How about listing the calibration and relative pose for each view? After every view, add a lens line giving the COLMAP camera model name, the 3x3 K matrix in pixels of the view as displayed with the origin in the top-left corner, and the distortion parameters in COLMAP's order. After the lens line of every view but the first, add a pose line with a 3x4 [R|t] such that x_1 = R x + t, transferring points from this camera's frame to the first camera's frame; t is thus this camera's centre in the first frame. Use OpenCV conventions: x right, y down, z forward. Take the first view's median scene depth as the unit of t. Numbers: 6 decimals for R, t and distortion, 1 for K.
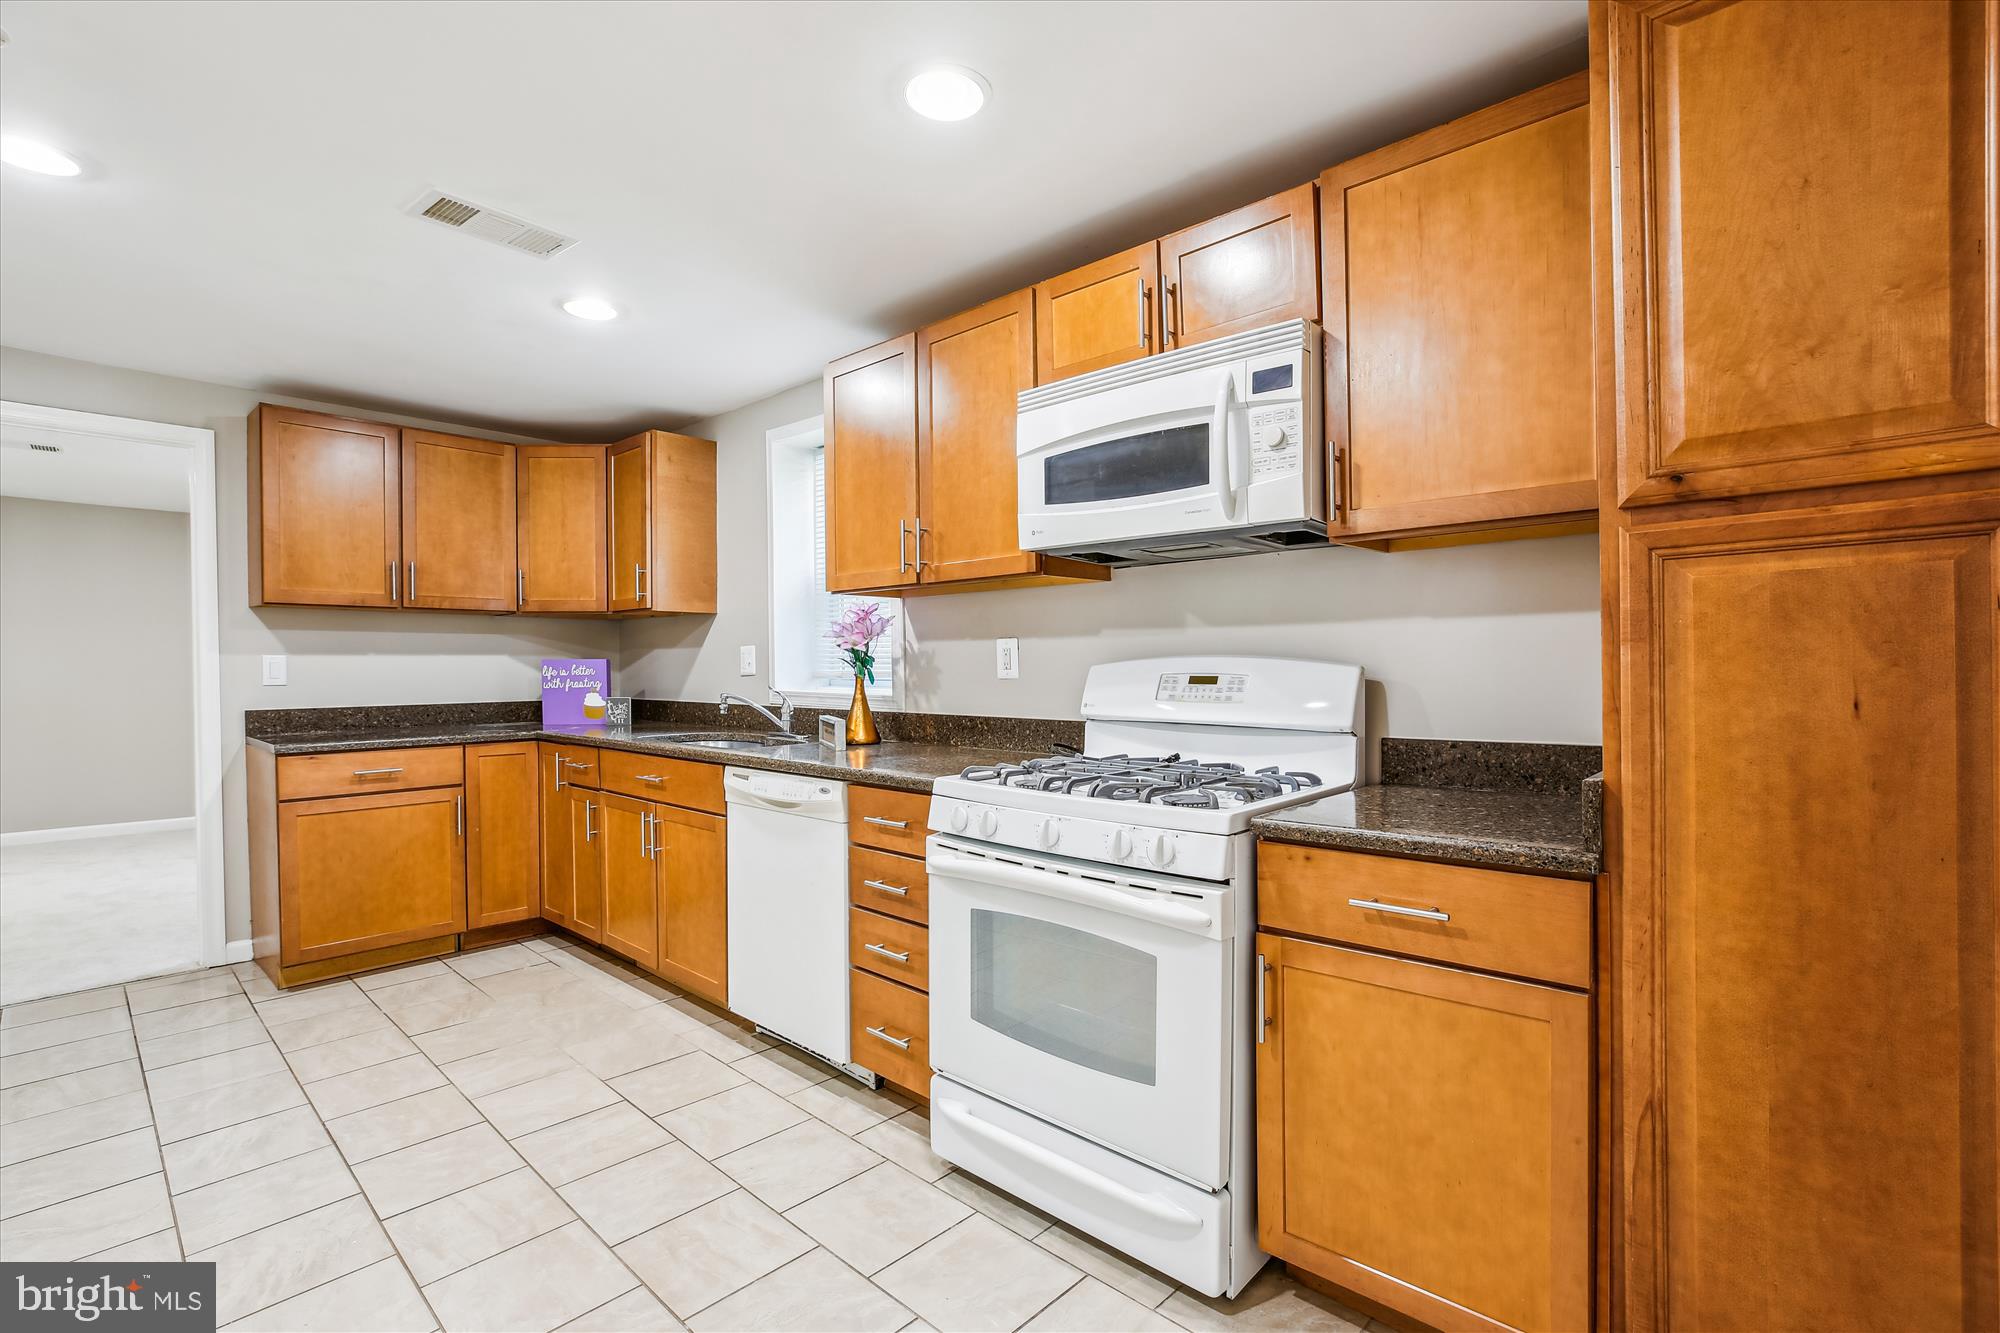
lens RADIAL K [[920.7, 0, 1001.1], [0, 920.7, 674.8], [0, 0, 1]] dist [-0.023511, 0.001274]
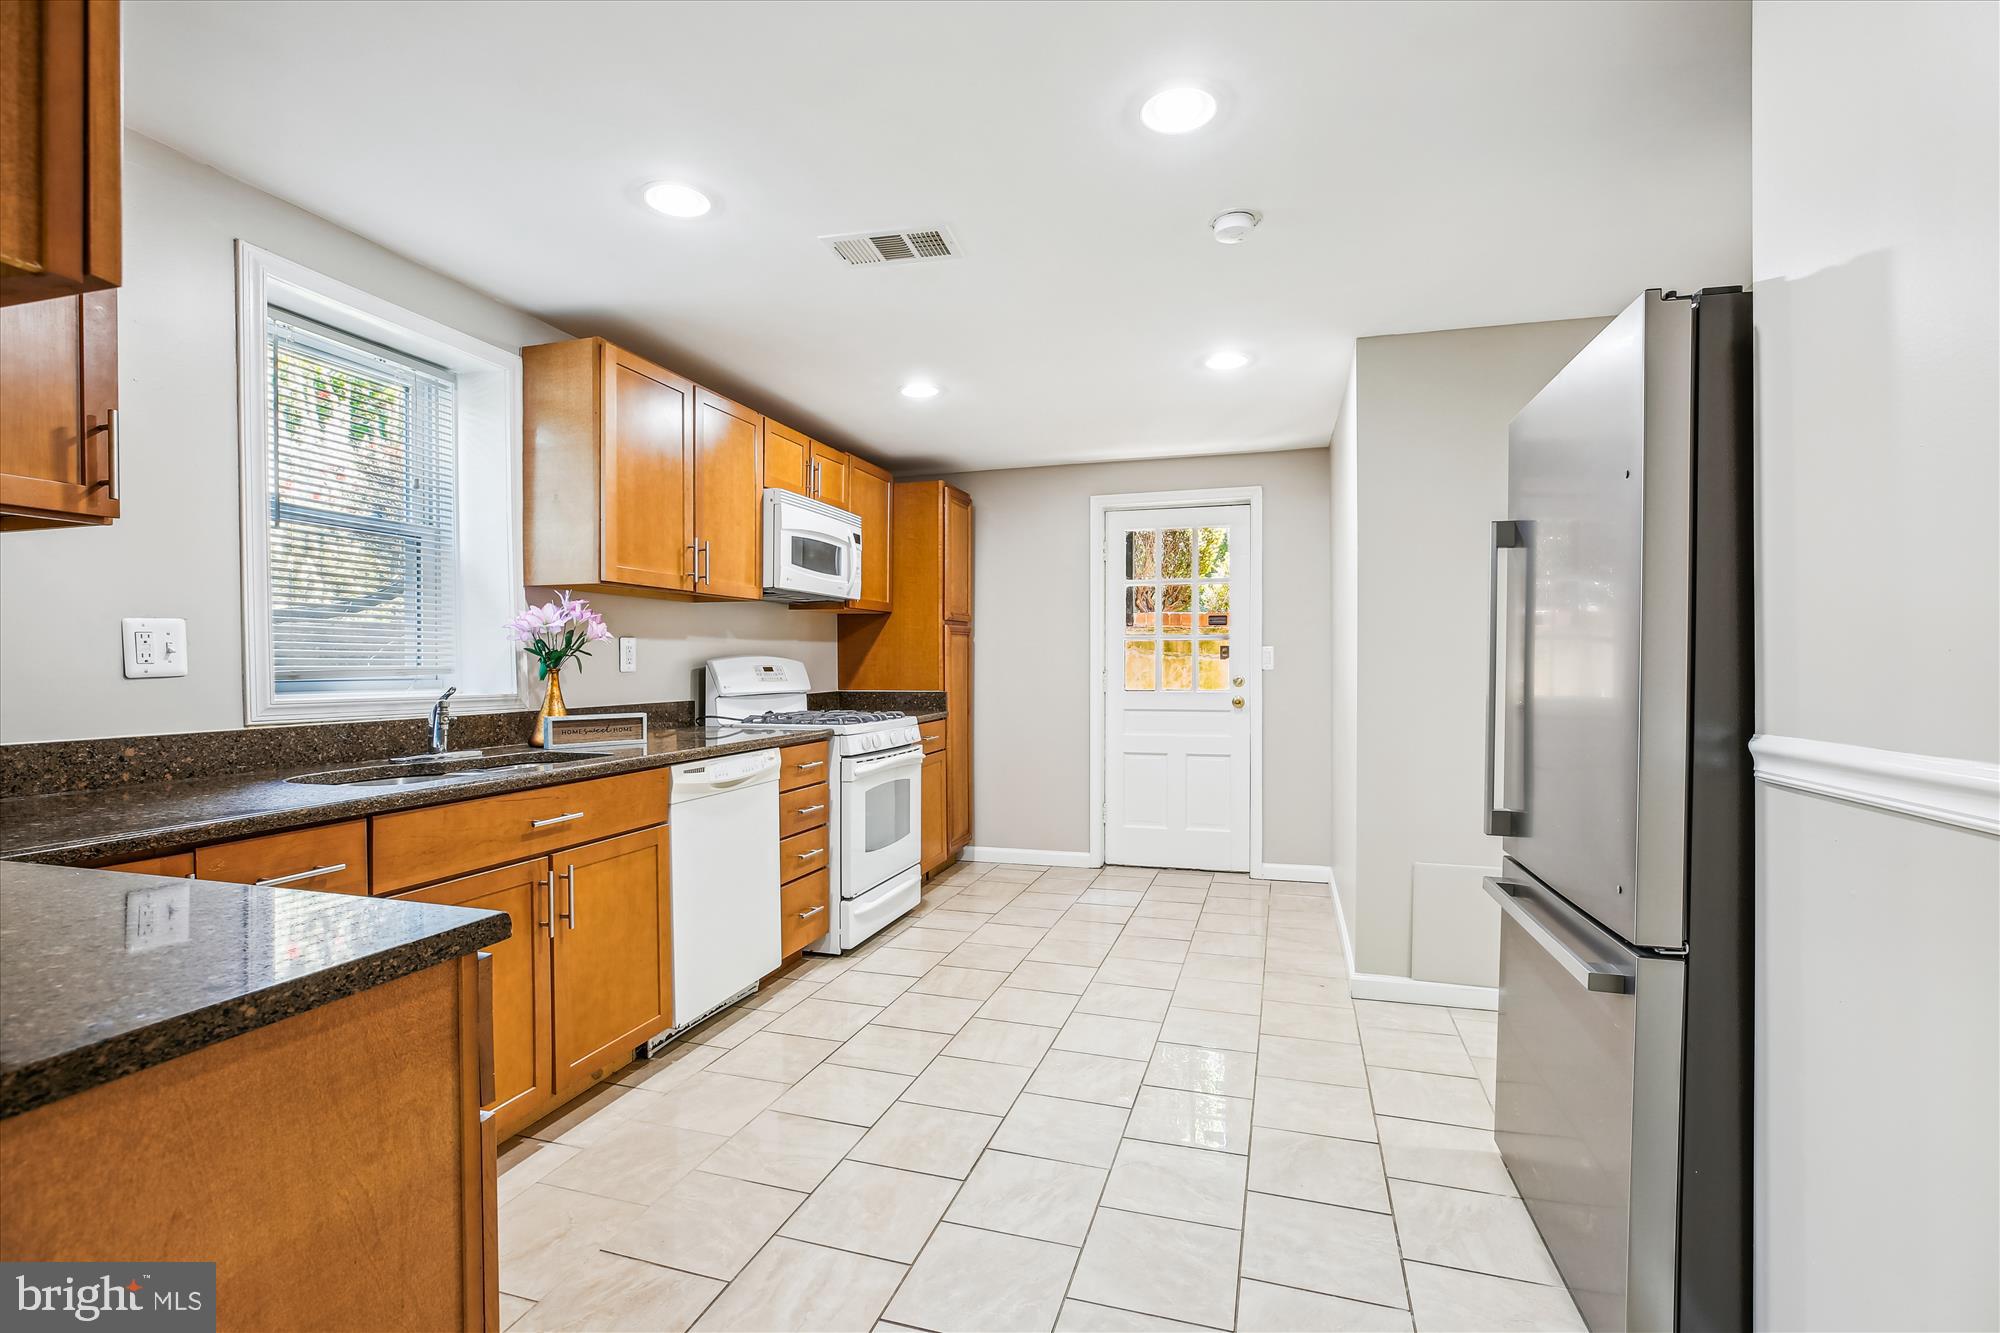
lens RADIAL K [[920.7, 0, 997.3], [0, 920.7, 665.6], [0, 0, 1]] dist [-0.023511, 0.001274]
pose [[-0.440054, 0.003982, 0.897963, -1.517867], [0.015167, 0.999880, 0.002999, 0.000153], [-0.897843, 0.014939, -0.440062, 1.322211]]
